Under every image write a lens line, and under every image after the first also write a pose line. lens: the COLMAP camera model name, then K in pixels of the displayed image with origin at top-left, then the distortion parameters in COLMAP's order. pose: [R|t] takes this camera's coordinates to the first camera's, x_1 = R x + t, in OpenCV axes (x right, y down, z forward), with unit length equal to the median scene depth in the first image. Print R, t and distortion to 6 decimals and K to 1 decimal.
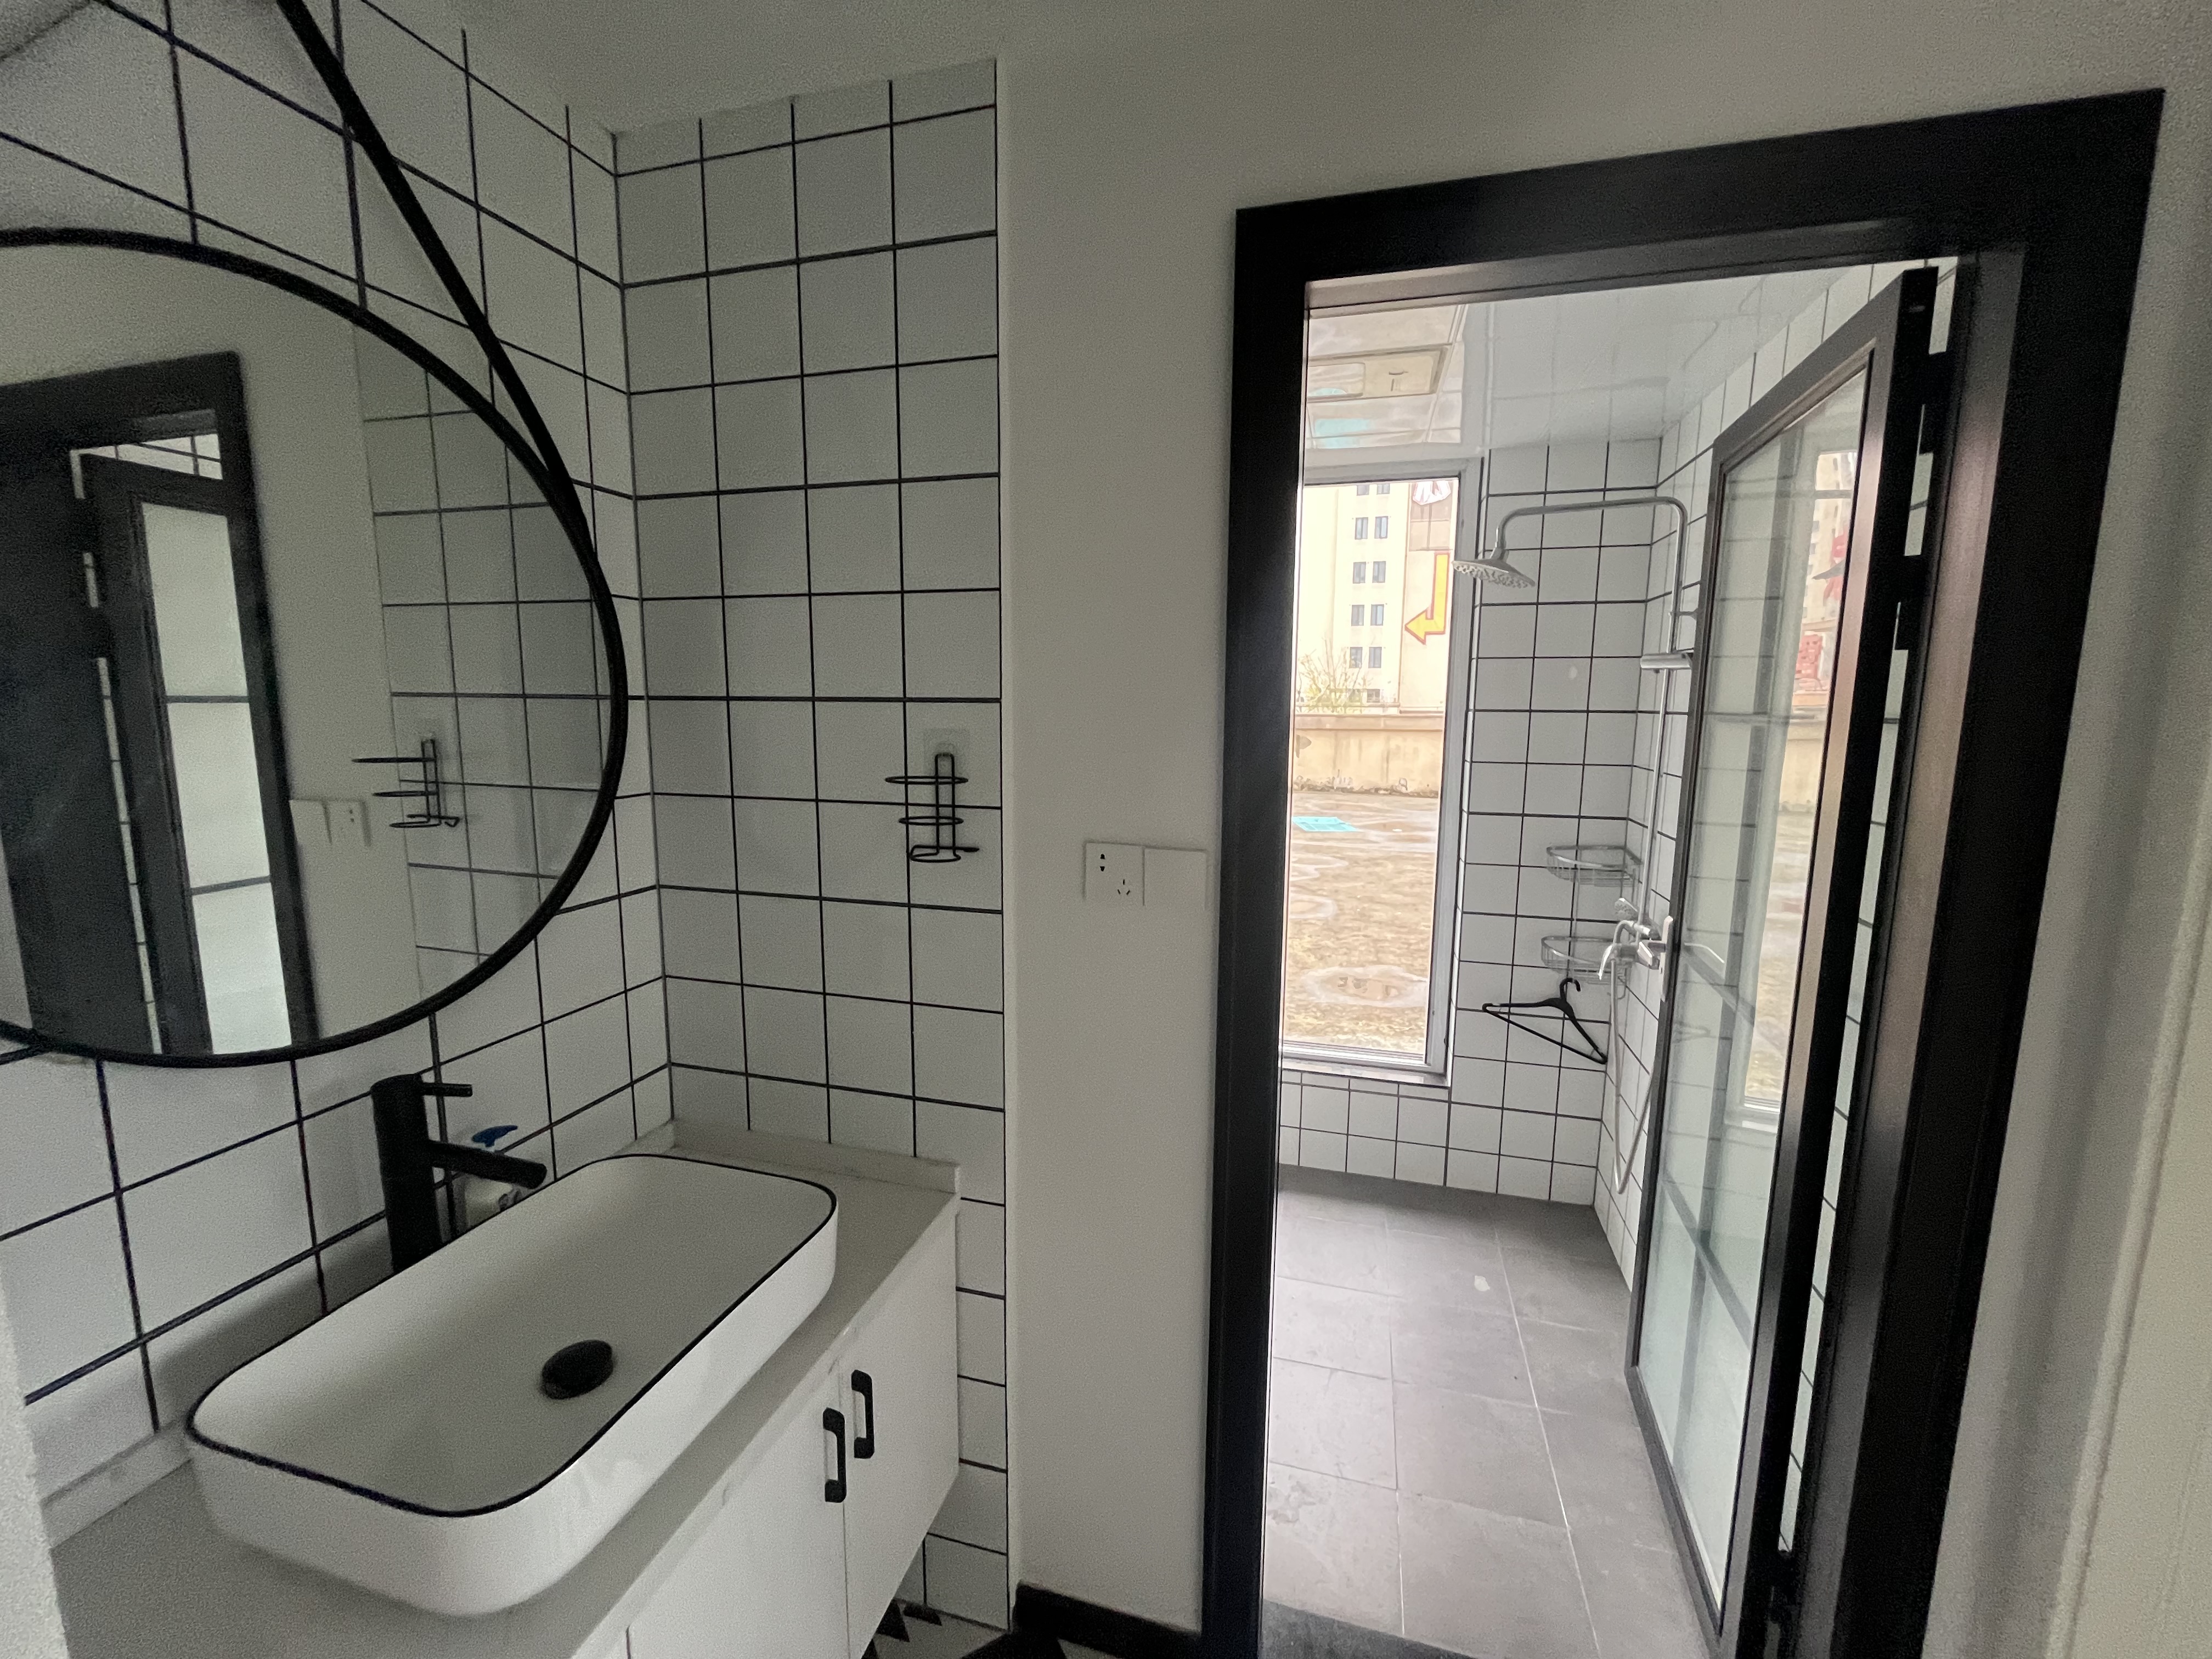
lens RADIAL K [[899.3, 0, 1106.0], [0, 899.3, 829.5], [0, 0, 1]] dist [0.001785, 0.000080]
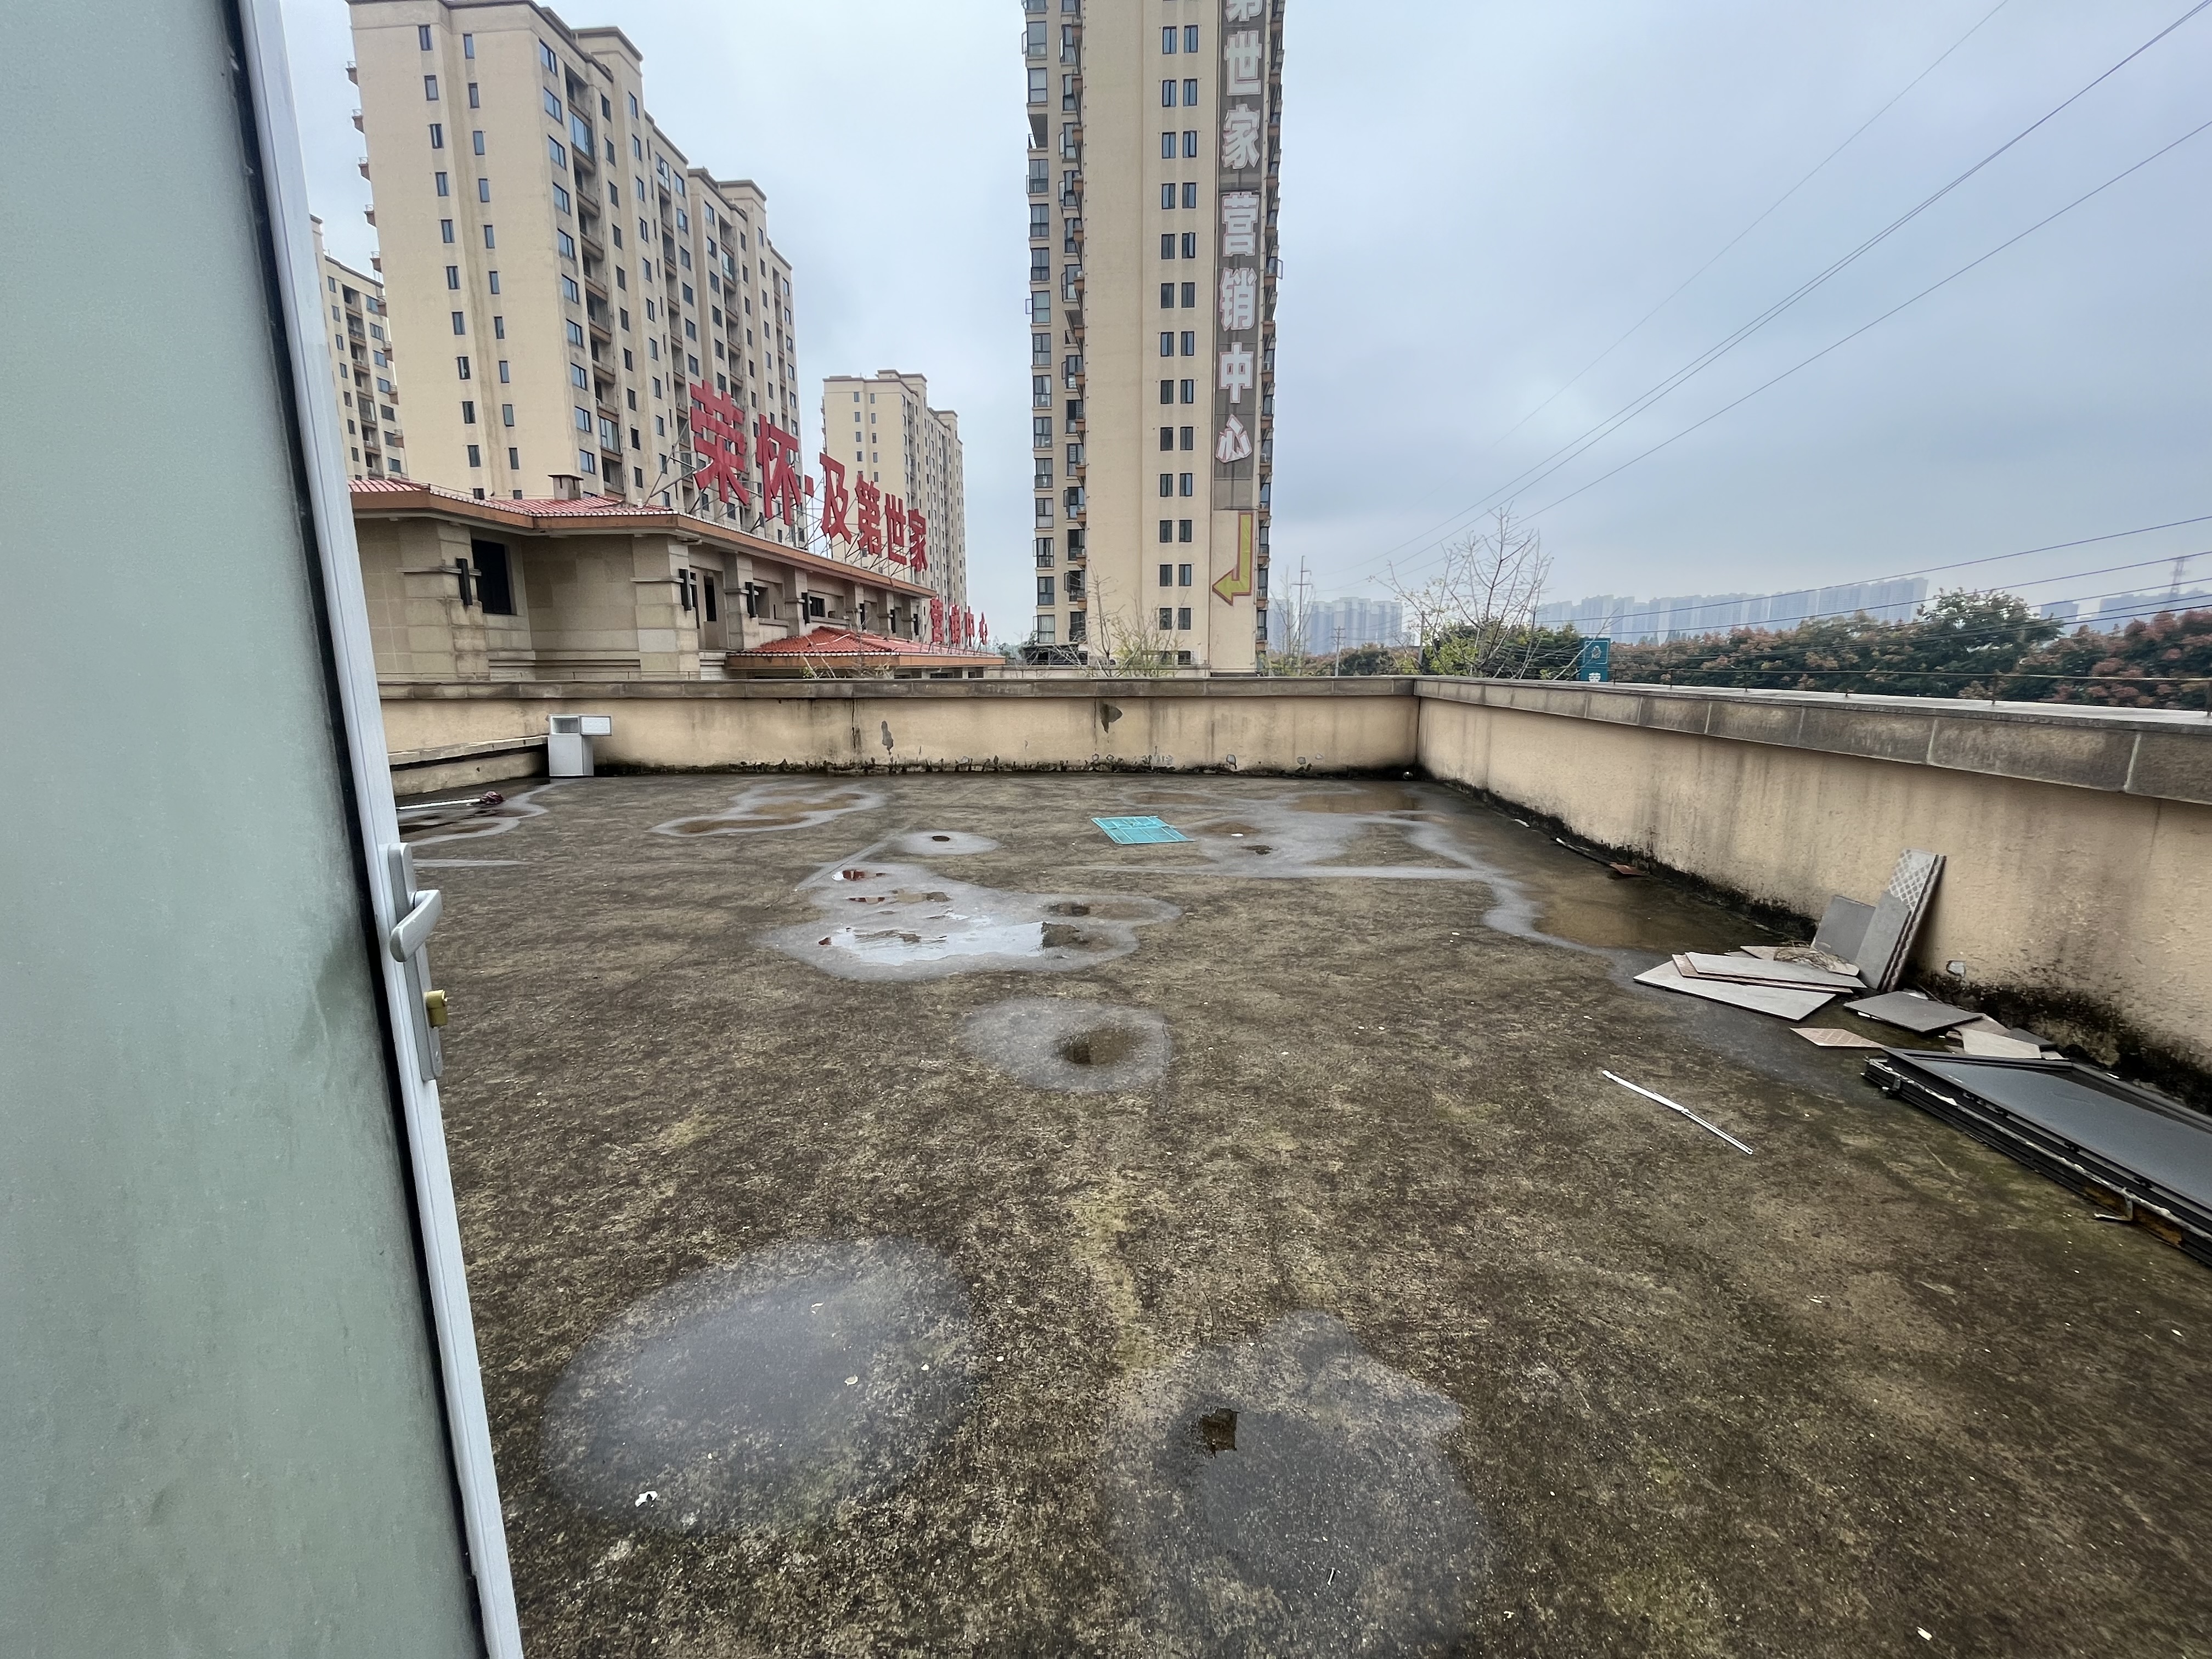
lens RADIAL K [[896.2, 0, 1106.0], [0, 896.2, 829.5], [0, 0, 1]] dist [-0.000924, 0.000029]
pose [[0.979449, -0.047245, 0.196081, 0.248660], [0.039628, 0.998307, 0.042587, -0.136709], [-0.197761, -0.033941, 0.979662, 1.016115]]
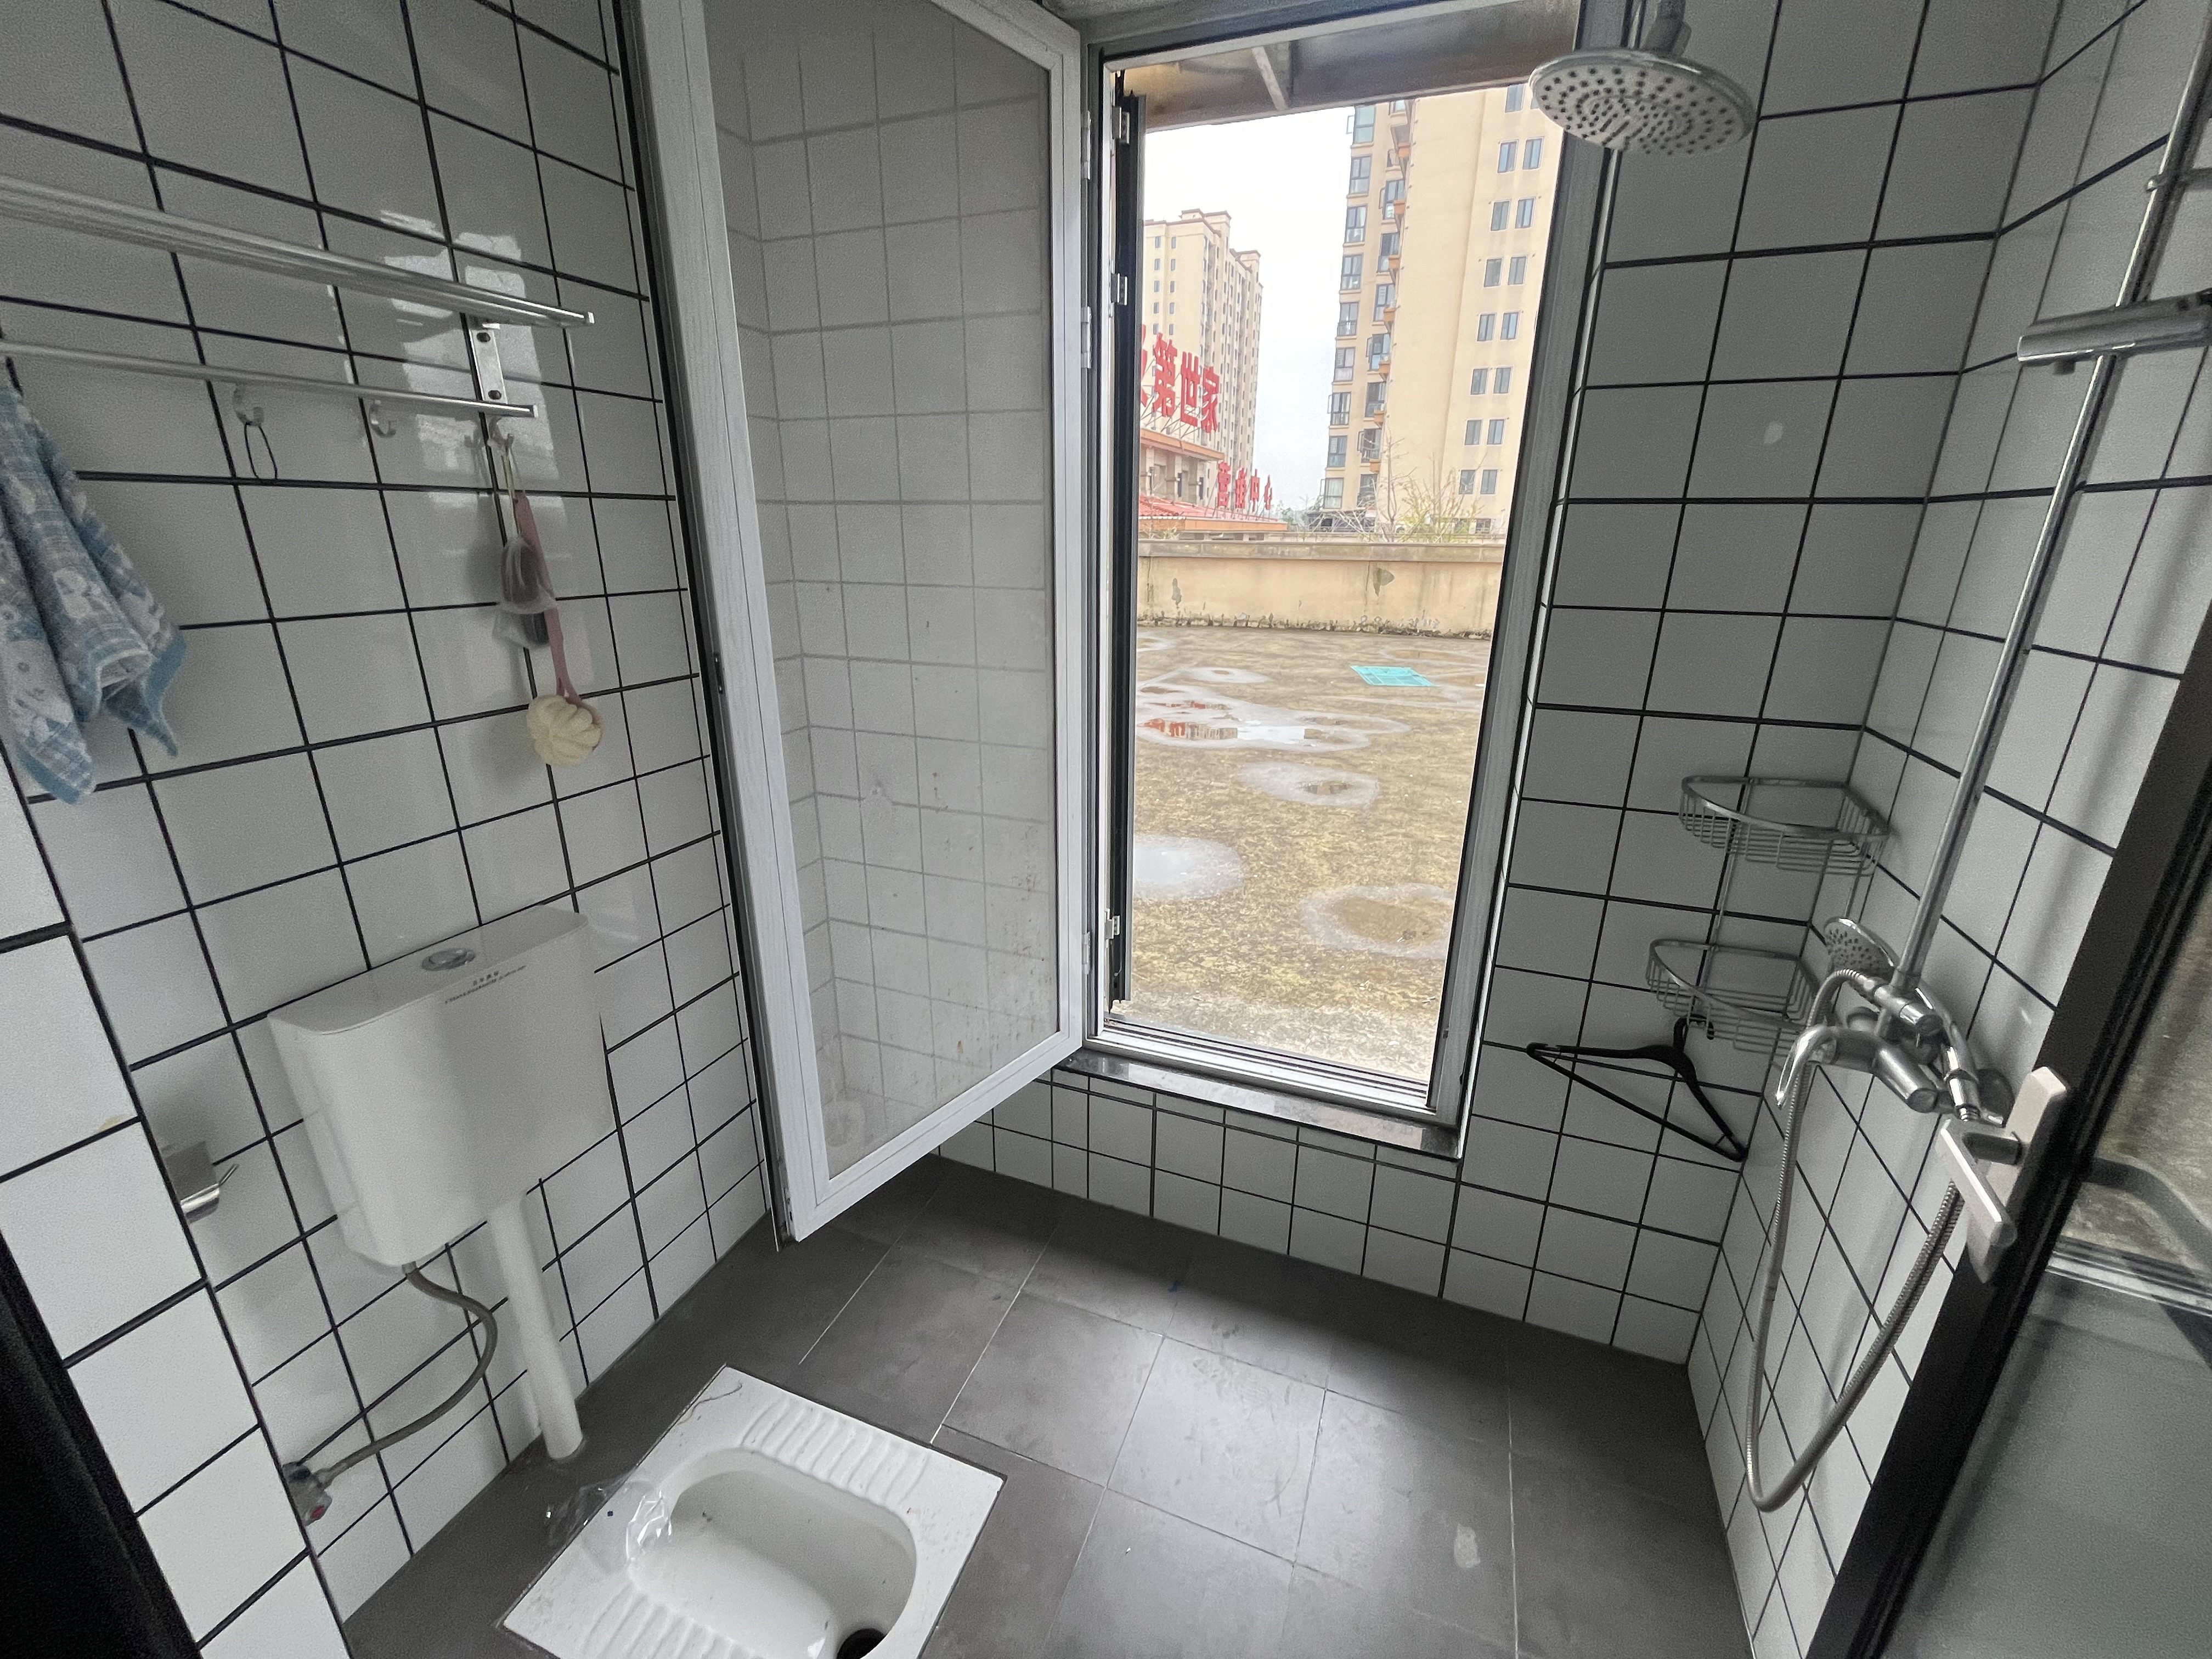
lens RADIAL K [[896.2, 0, 1106.0], [0, 896.2, 829.5], [0, 0, 1]] dist [-0.000924, 0.000029]
pose [[0.995372, 0.032401, -0.090469, 0.186836], [-0.015872, 0.983944, 0.177771, -0.033574], [0.094777, -0.175512, 0.979905, 0.414001]]
